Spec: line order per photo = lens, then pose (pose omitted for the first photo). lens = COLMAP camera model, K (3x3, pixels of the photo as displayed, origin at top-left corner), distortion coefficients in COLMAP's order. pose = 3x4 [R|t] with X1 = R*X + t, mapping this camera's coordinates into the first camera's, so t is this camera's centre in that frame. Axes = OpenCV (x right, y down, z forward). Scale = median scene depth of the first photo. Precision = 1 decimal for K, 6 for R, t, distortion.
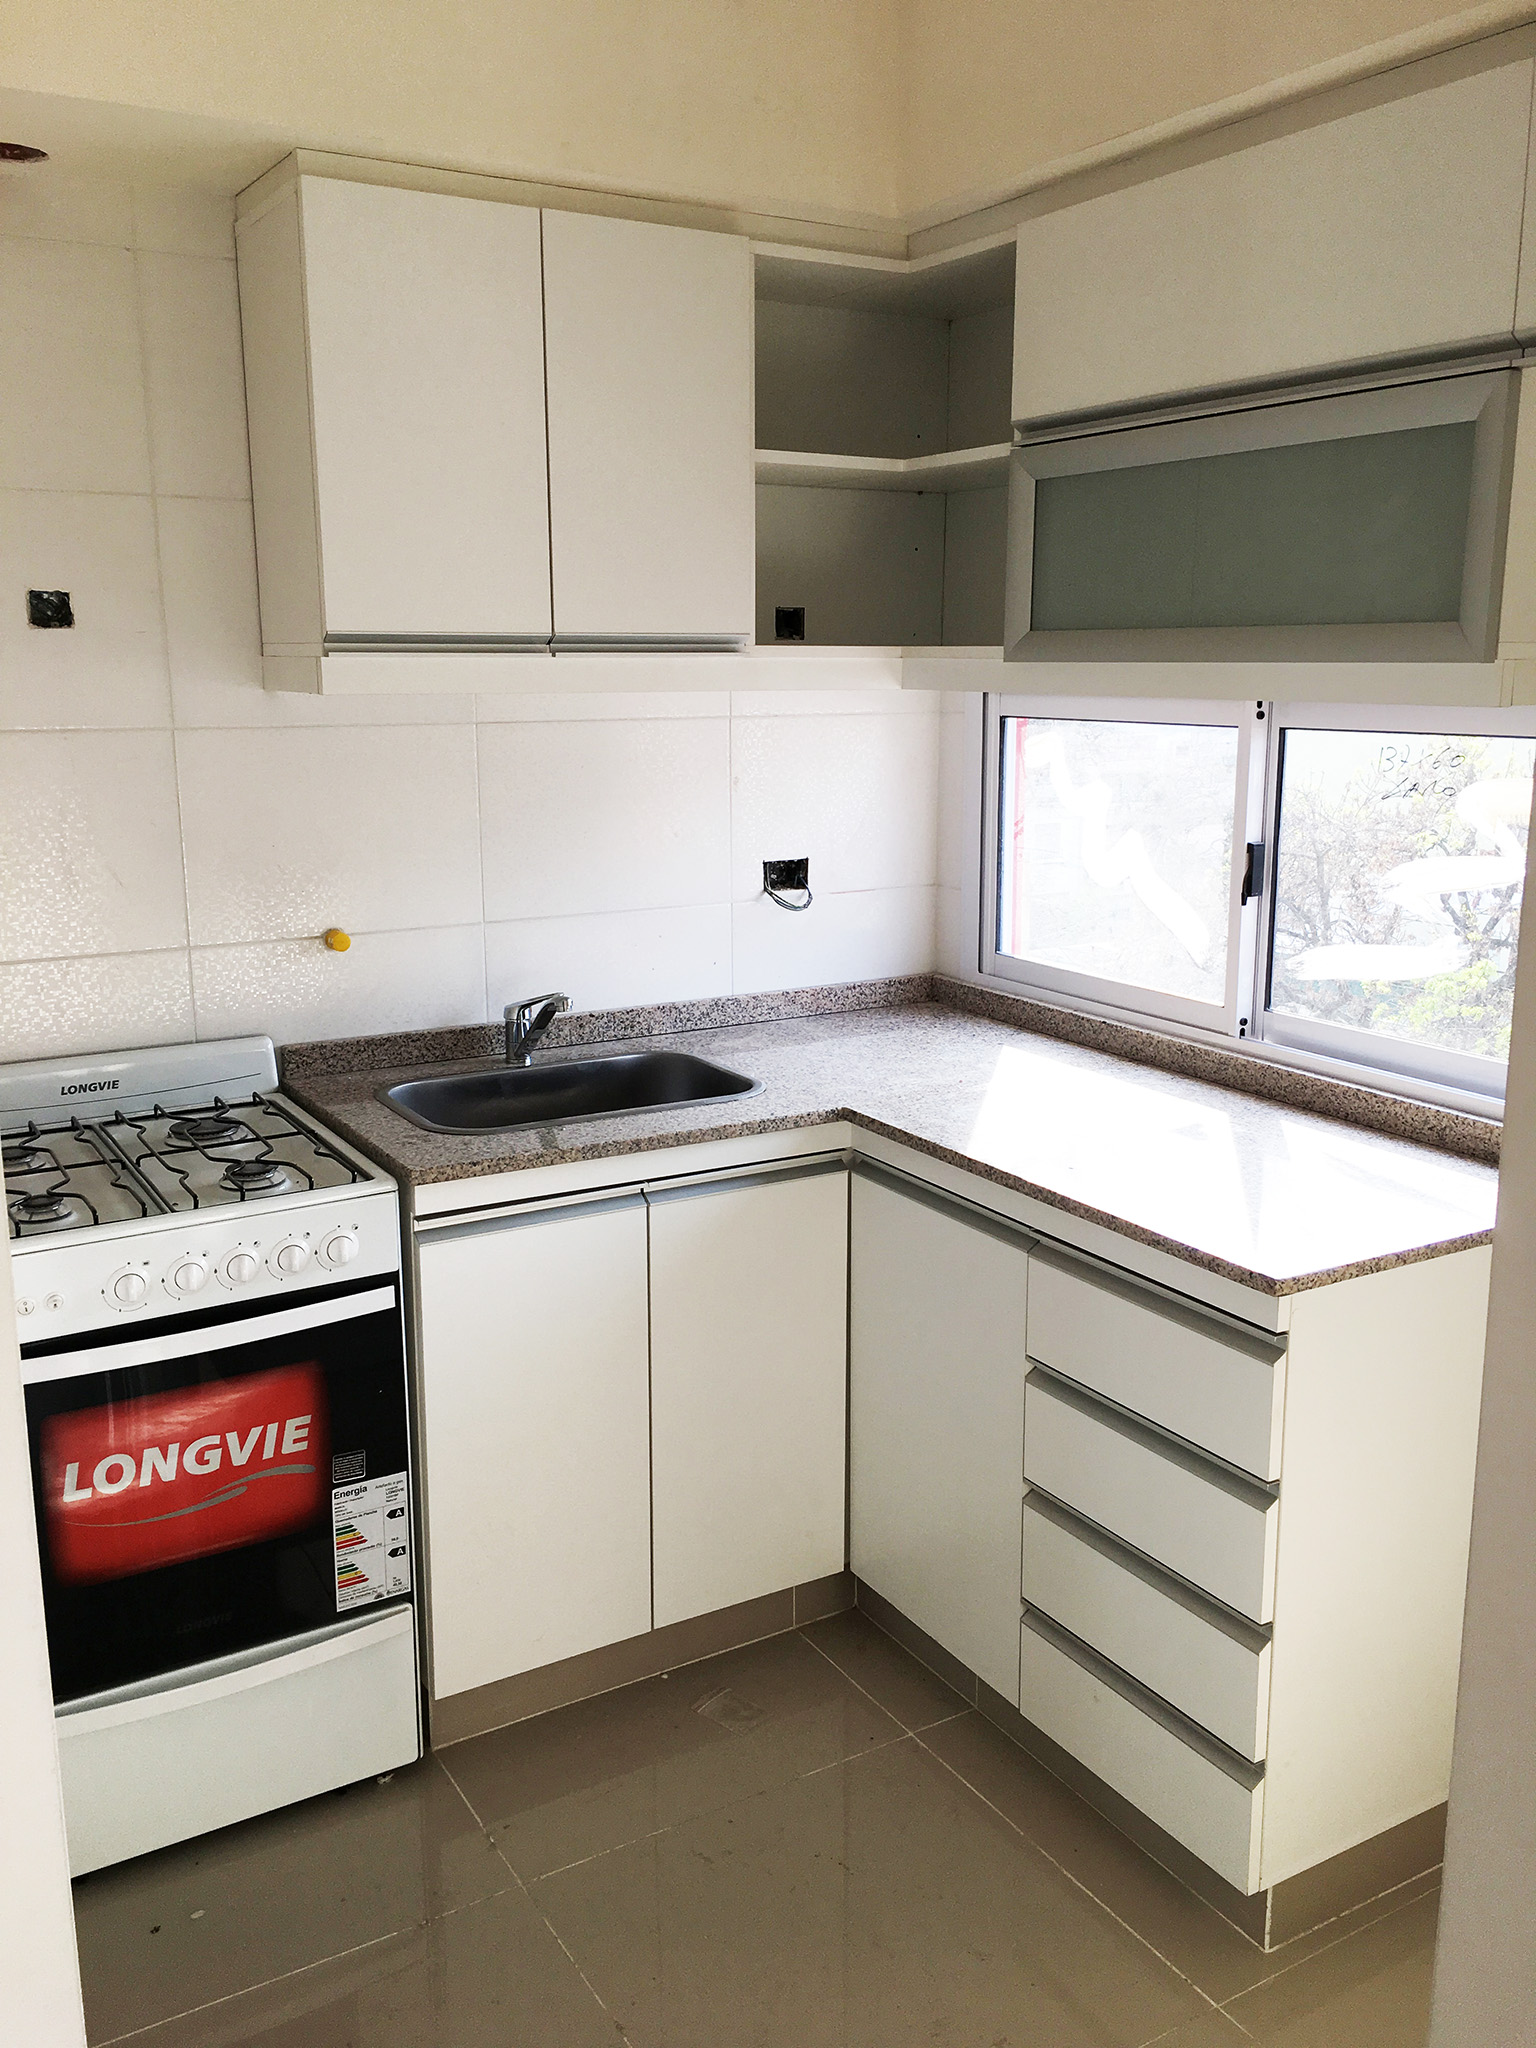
lens RADIAL K [[1714.1, 0, 752.5], [0, 1714.1, 984.9], [0, 0, 1]] dist [0.041951, -0.057029]
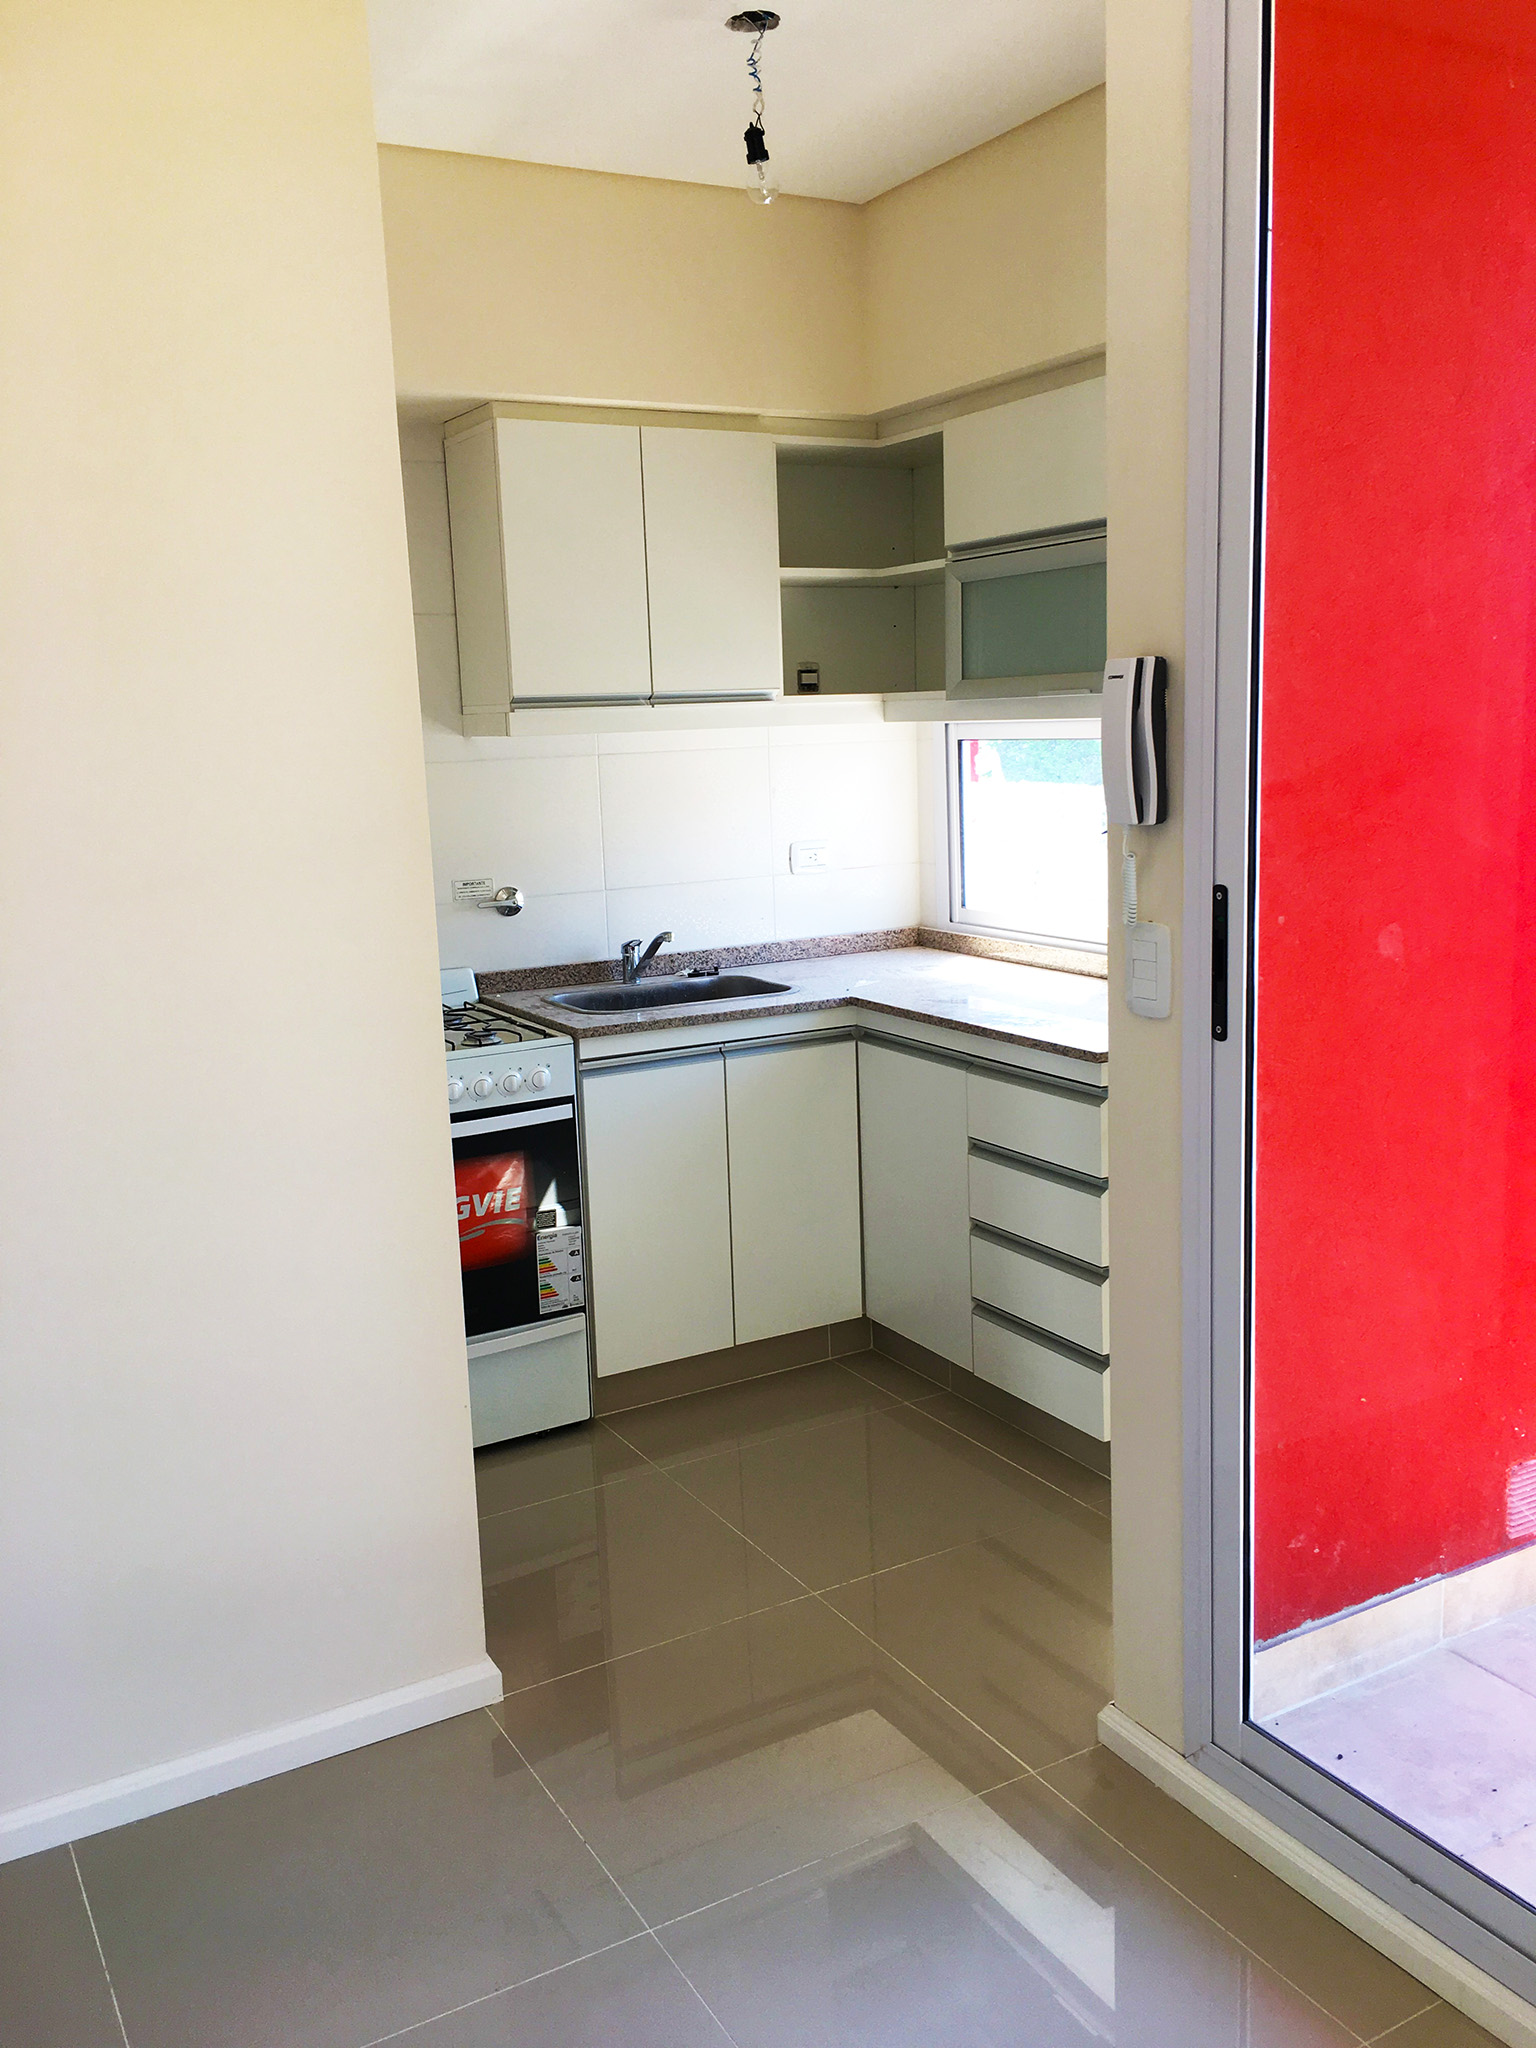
lens RADIAL K [[1714.1, 0, 769.5], [0, 1714.1, 1034.6], [0, 0, 1]] dist [0.041951, -0.057029]
pose [[0.999425, -0.031665, -0.012096, -0.002228], [0.031664, 0.999499, -0.000229, 0.106729], [0.012098, -0.000154, 0.999927, -0.544830]]
